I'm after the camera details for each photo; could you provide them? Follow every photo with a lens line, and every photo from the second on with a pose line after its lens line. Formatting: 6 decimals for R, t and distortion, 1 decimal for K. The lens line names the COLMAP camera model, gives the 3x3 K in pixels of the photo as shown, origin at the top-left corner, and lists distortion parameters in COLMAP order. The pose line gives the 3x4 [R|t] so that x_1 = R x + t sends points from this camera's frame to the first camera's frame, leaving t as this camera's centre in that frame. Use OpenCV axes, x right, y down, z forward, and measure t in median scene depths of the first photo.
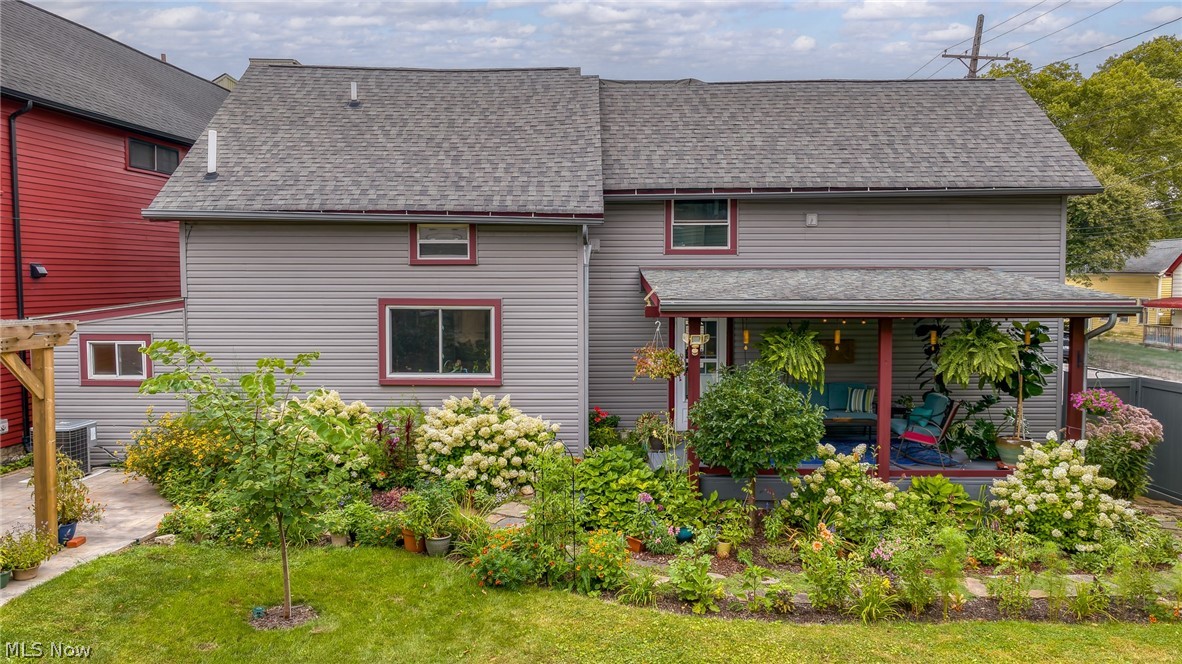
lens RADIAL K [[817.7, 0, 588.5], [0, 817.7, 332.5], [0, 0, 1]] dist [-0.001421, -0.000450]
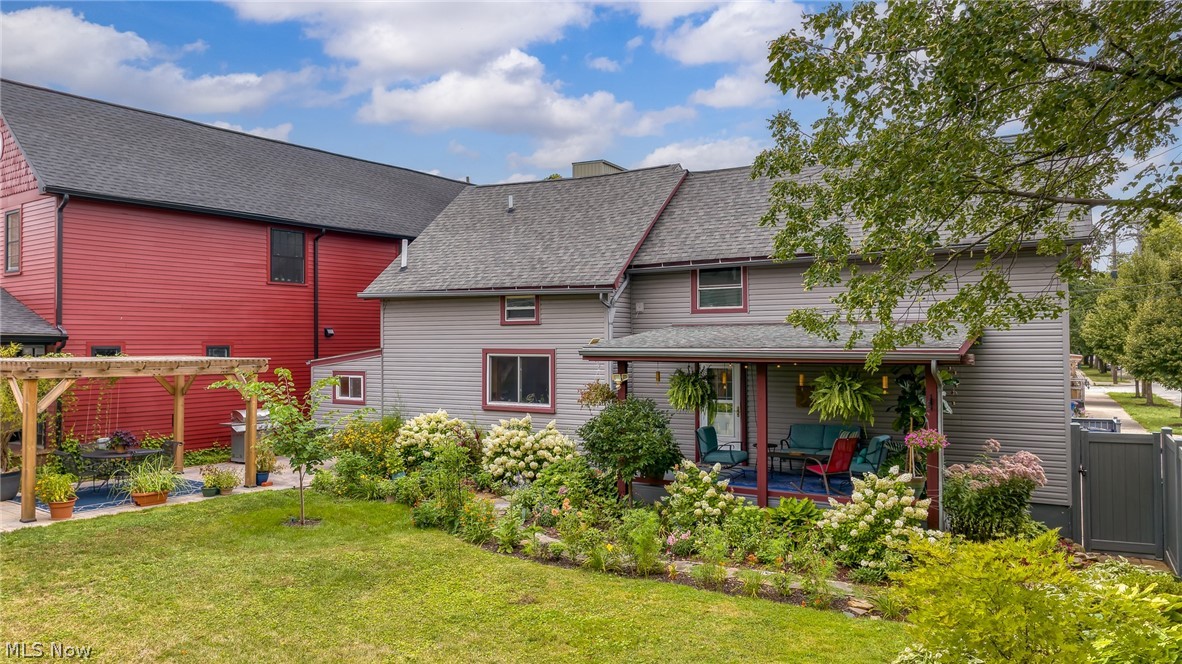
lens RADIAL K [[817.7, 0, 588.5], [0, 817.7, 332.5], [0, 0, 1]] dist [-0.001421, -0.000450]
pose [[0.869326, -0.010130, -0.494136, 0.615940], [-0.026183, 0.997442, -0.066512, 0.020582], [0.493545, 0.070758, 0.866837, -0.154415]]
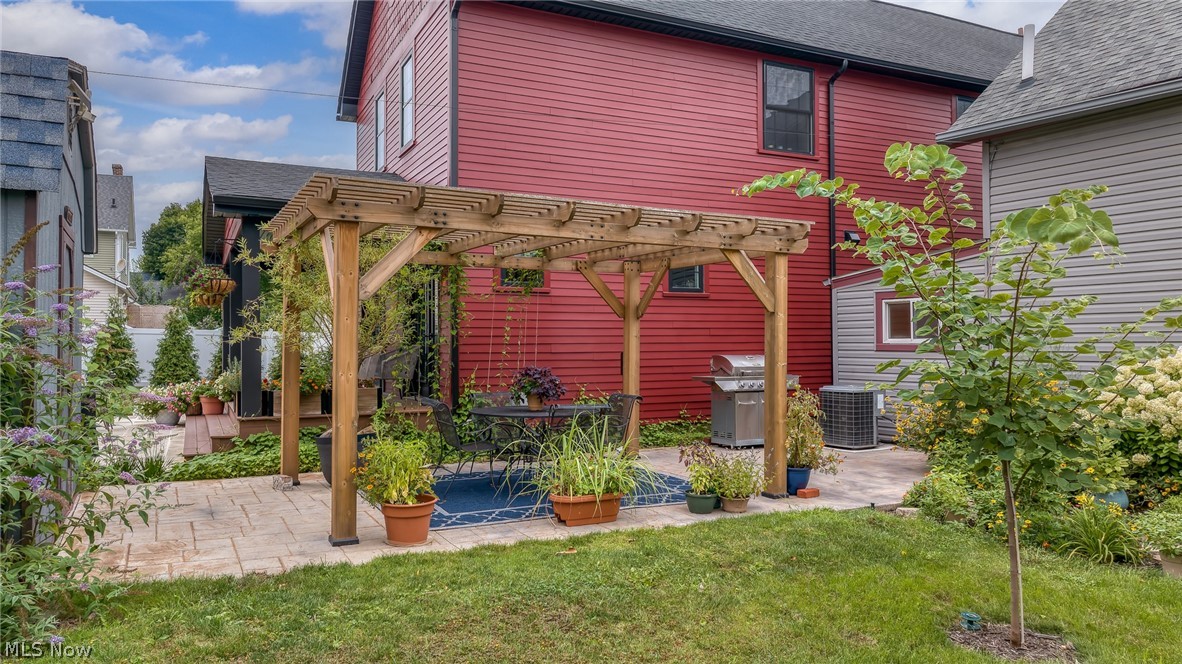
lens RADIAL K [[817.7, 0, 588.5], [0, 817.7, 332.5], [0, 0, 1]] dist [-0.001421, -0.000450]
pose [[0.530954, -0.015427, -0.847260, -0.030444], [-0.047632, 0.997710, -0.048016, 0.104154], [0.846061, 0.065850, 0.529003, 0.262424]]
